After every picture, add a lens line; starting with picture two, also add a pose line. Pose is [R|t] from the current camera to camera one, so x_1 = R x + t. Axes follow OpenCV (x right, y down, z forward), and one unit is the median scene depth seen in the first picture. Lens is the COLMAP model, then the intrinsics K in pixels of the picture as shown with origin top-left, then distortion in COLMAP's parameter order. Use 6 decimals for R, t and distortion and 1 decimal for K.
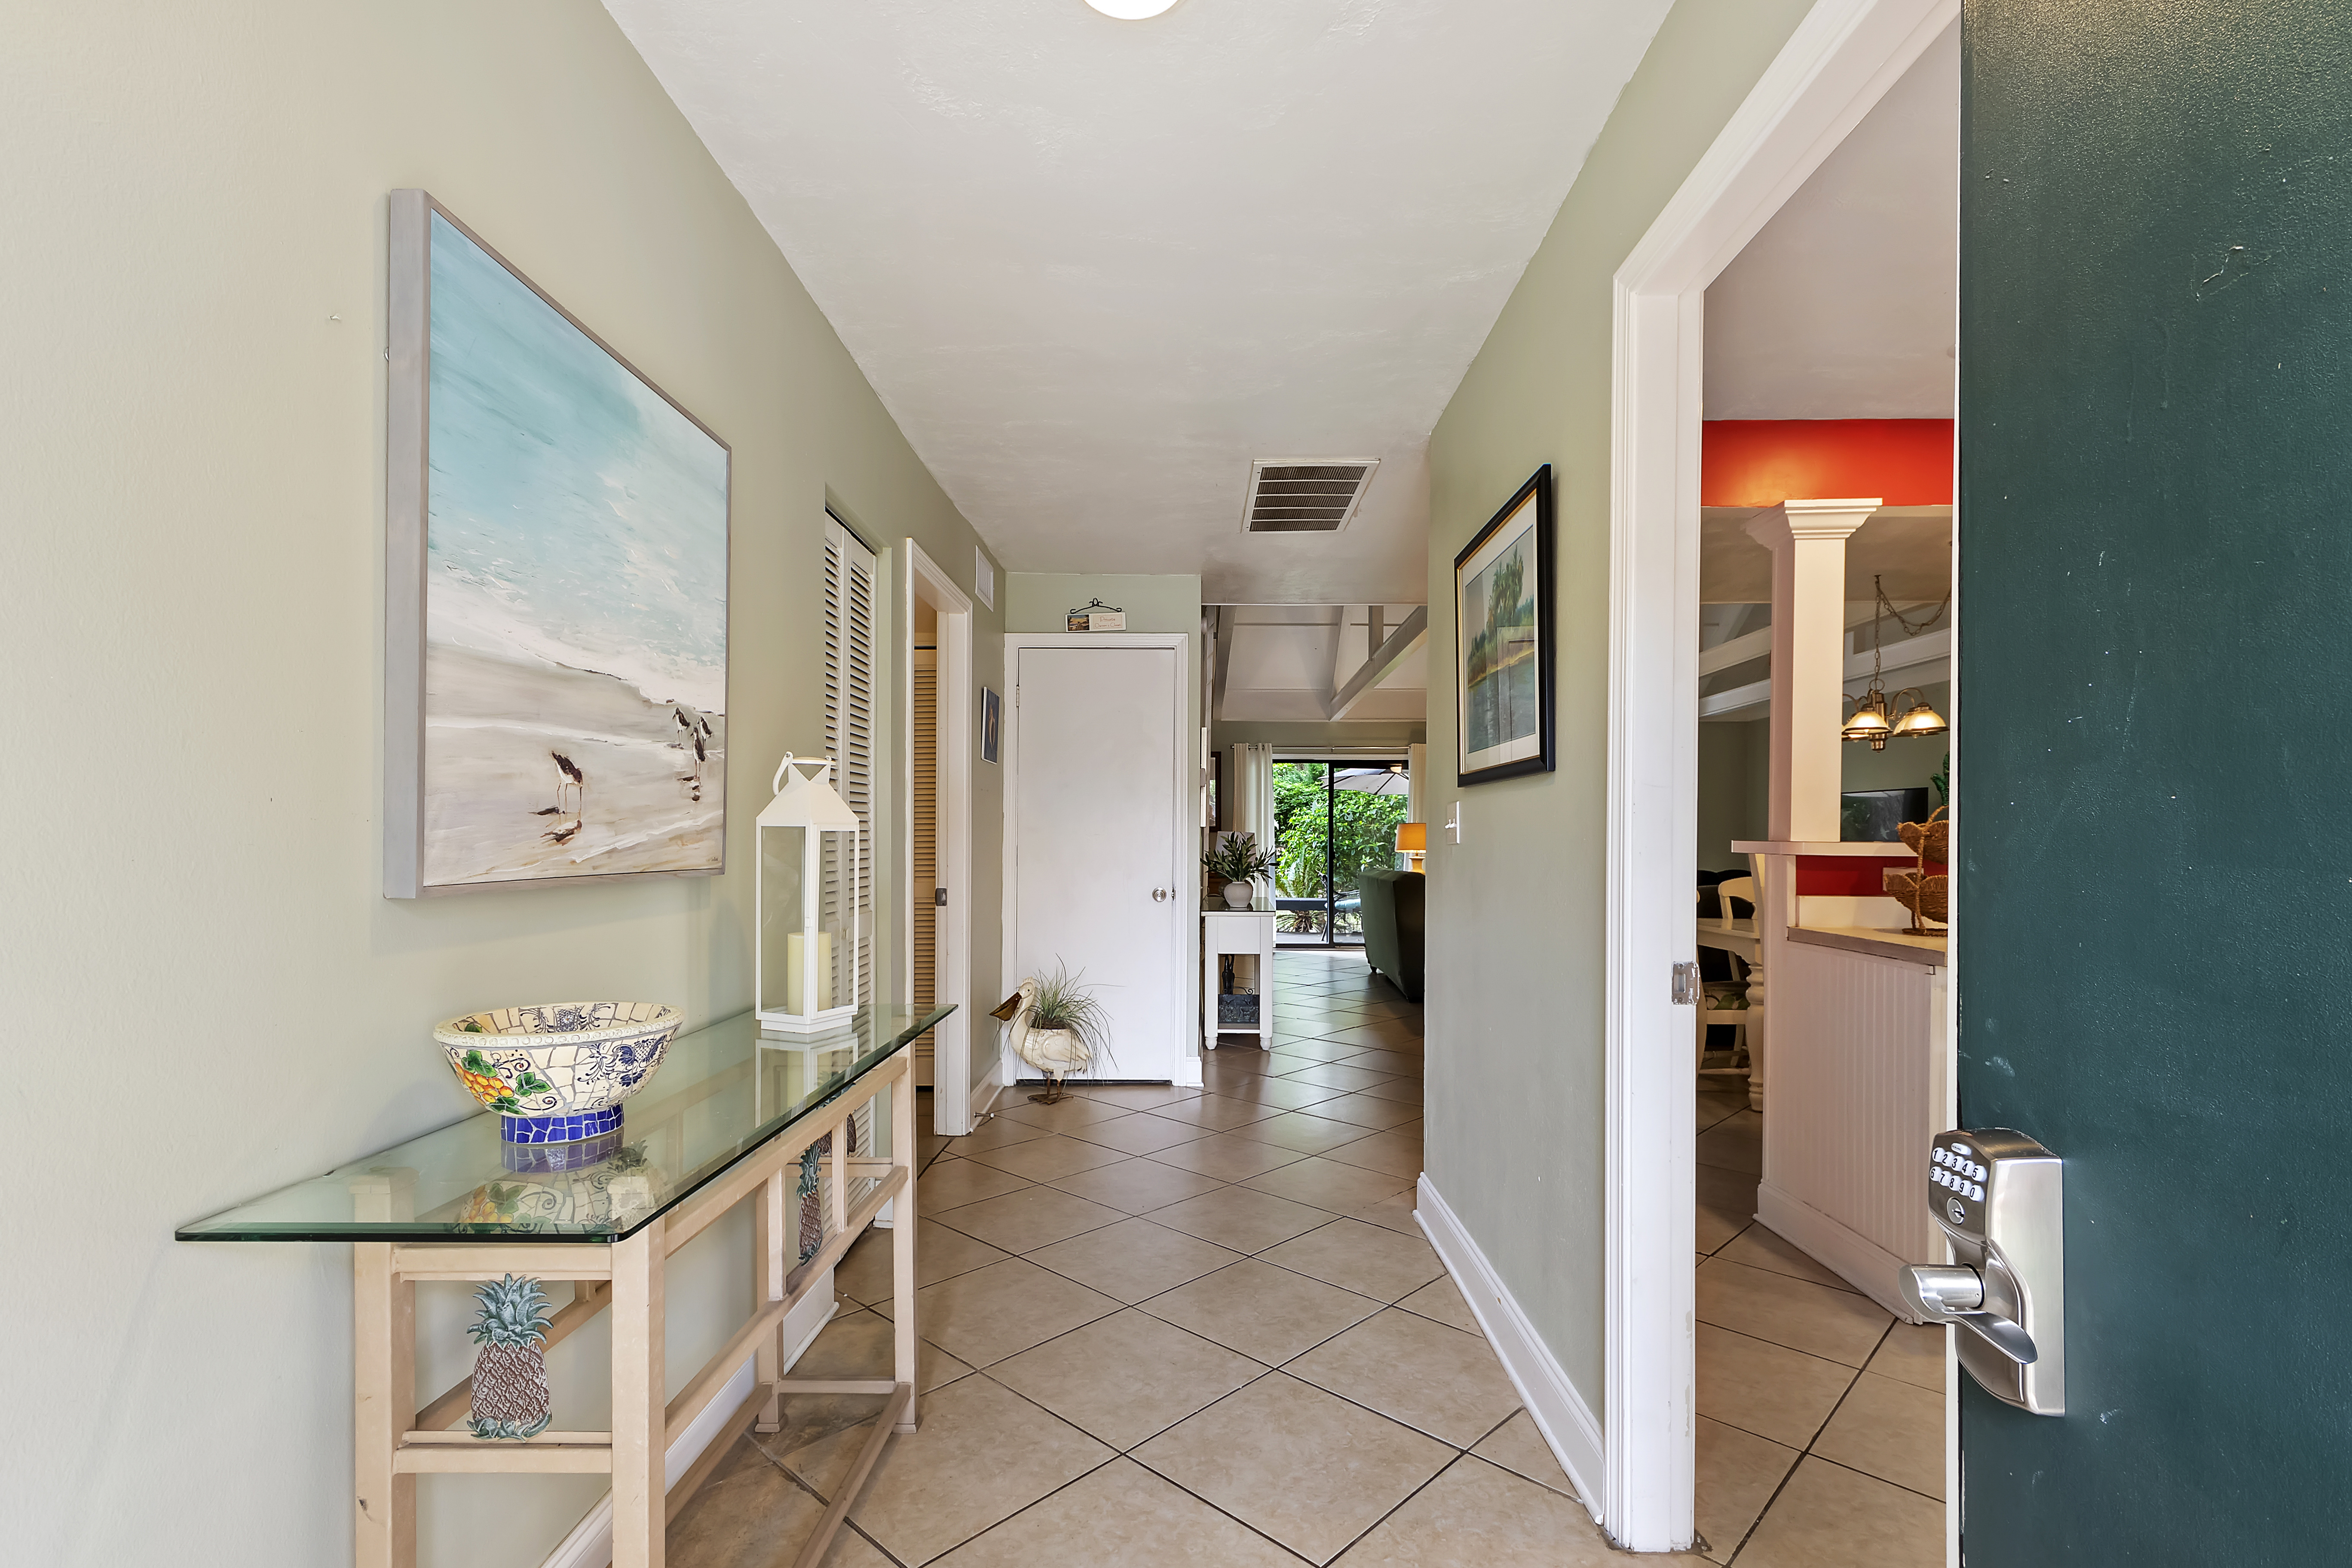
lens RADIAL K [[1083.0, 0, 1181.1], [0, 1083.0, 837.7], [0, 0, 1]] dist [0.001768, 0.000002]
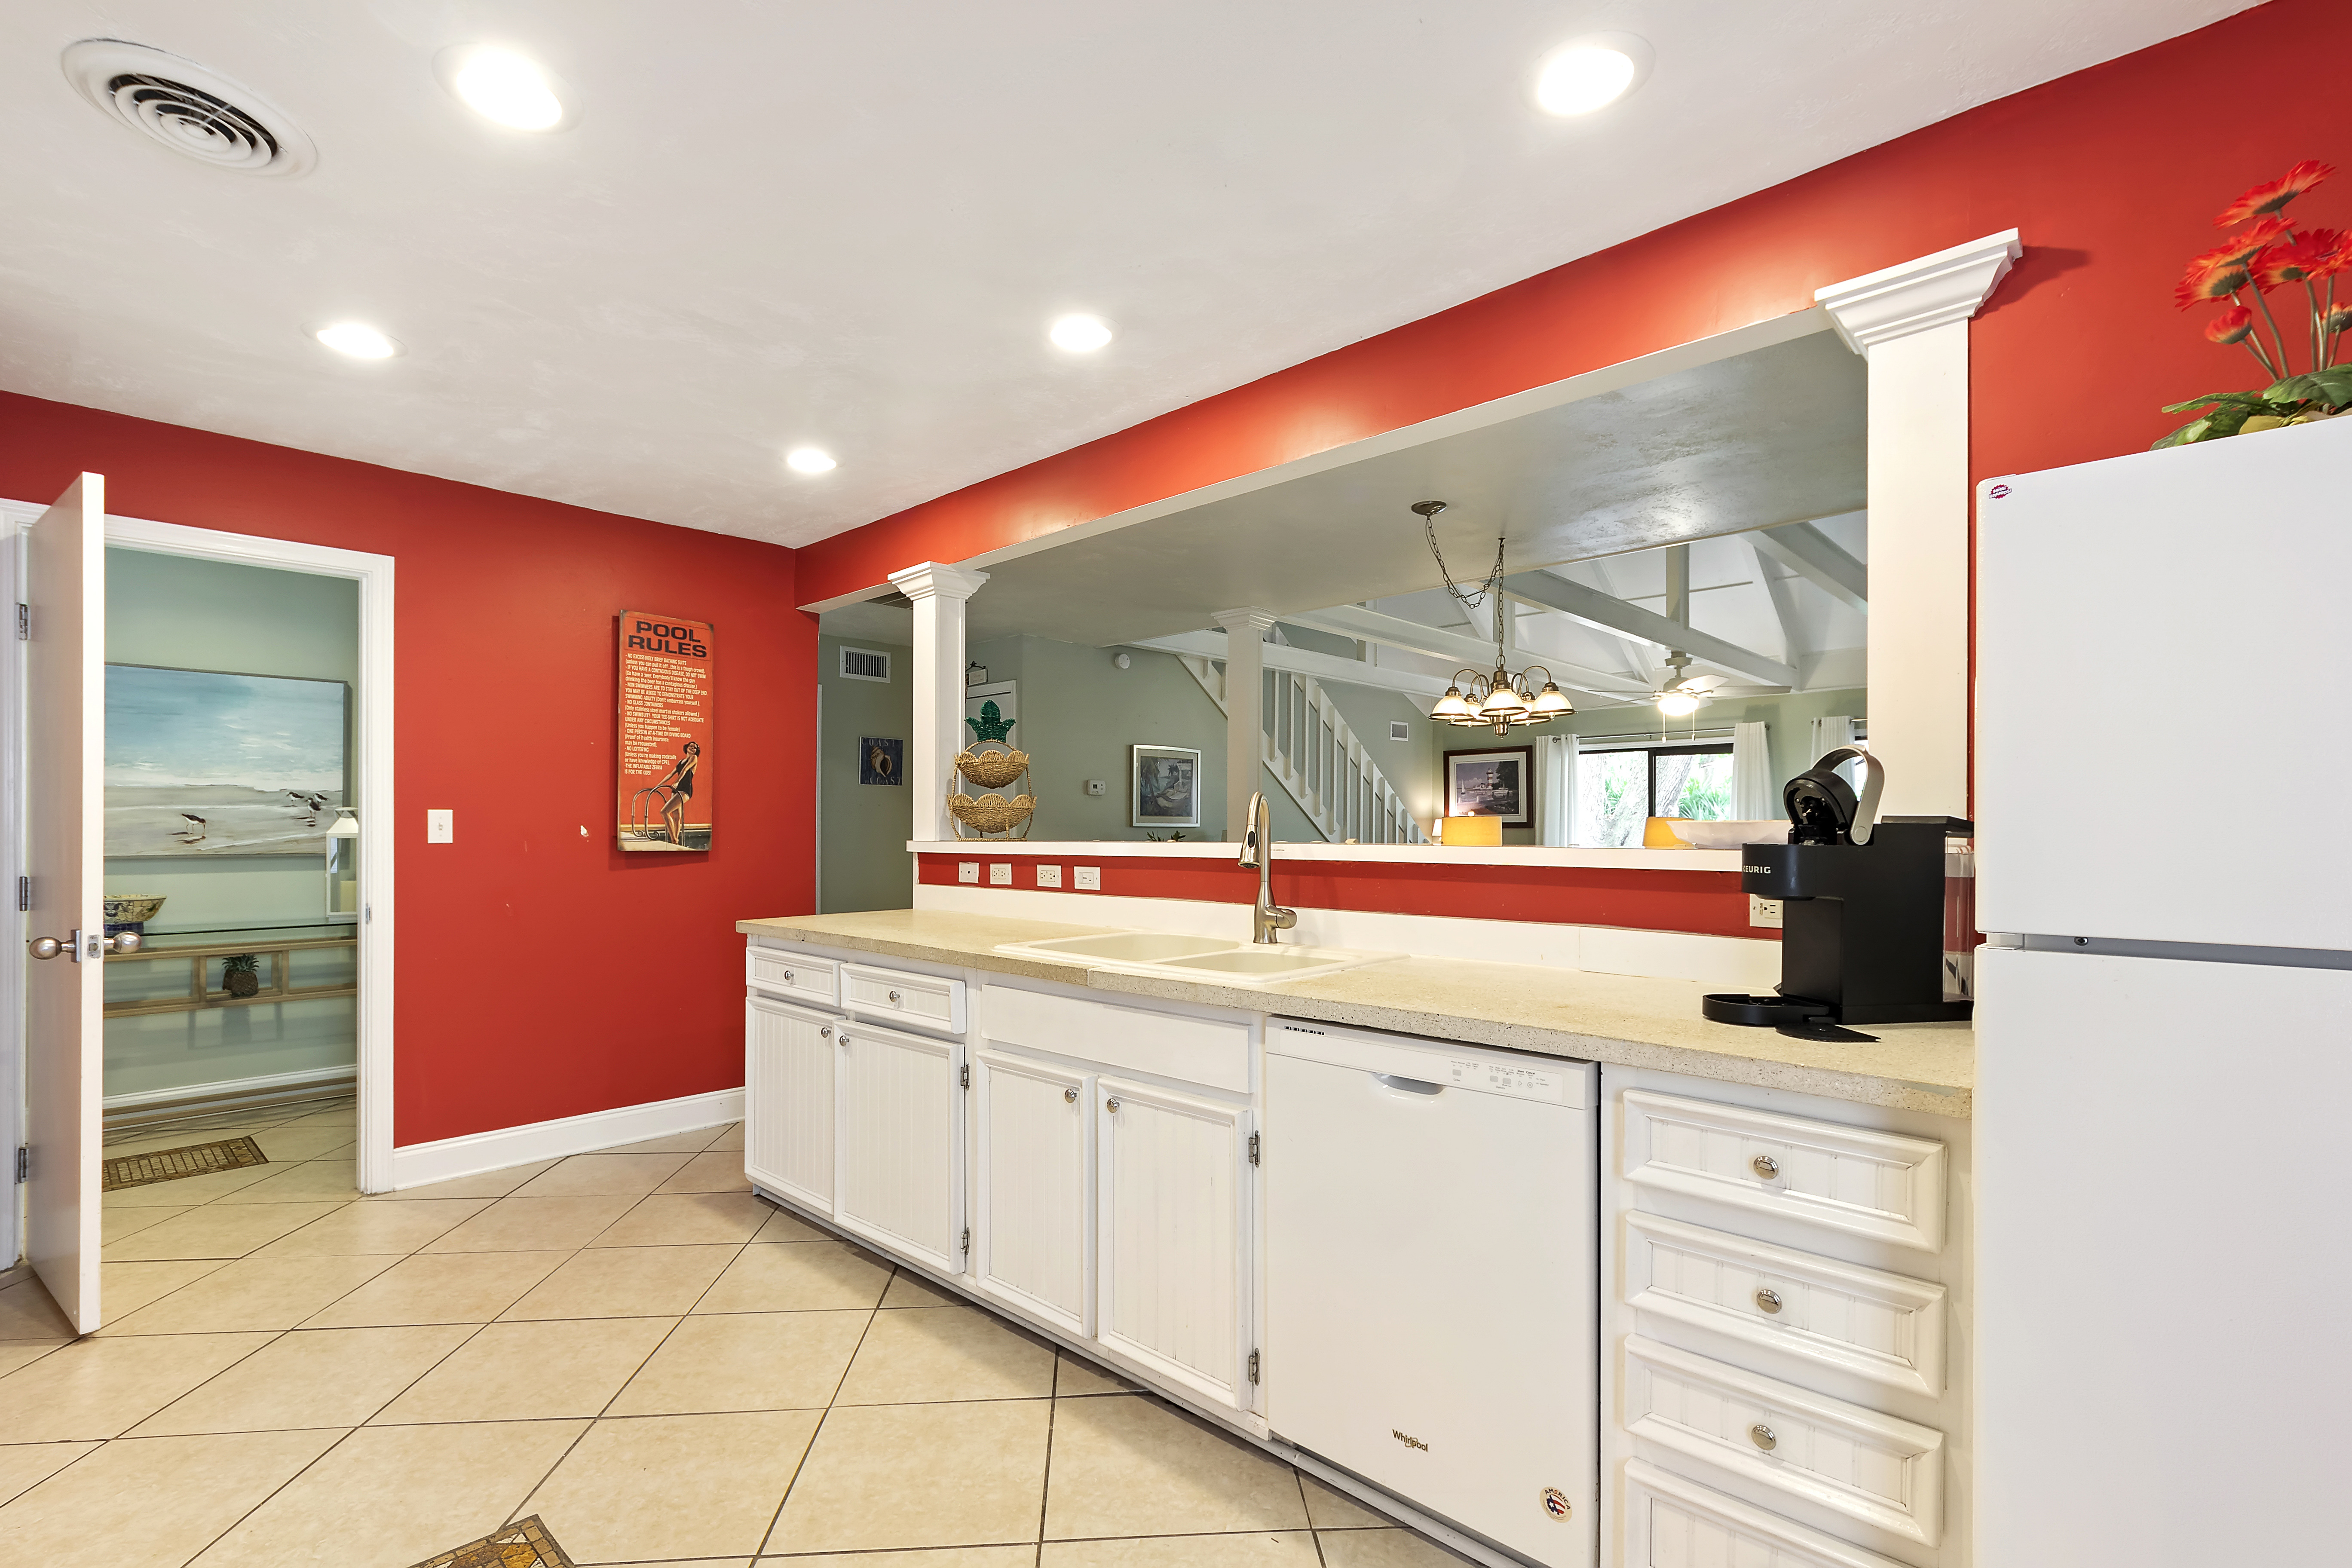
lens RADIAL K [[1056.6, 0, 1188.0], [0, 1056.6, 829.2], [0, 0, 1]] dist [0.008358, -0.000082]
pose [[0.746007, -0.008658, -0.665881, 1.232333], [0.005829, 0.999962, -0.006472, 0.000222], [0.665912, 0.000947, 0.746030, 0.223138]]
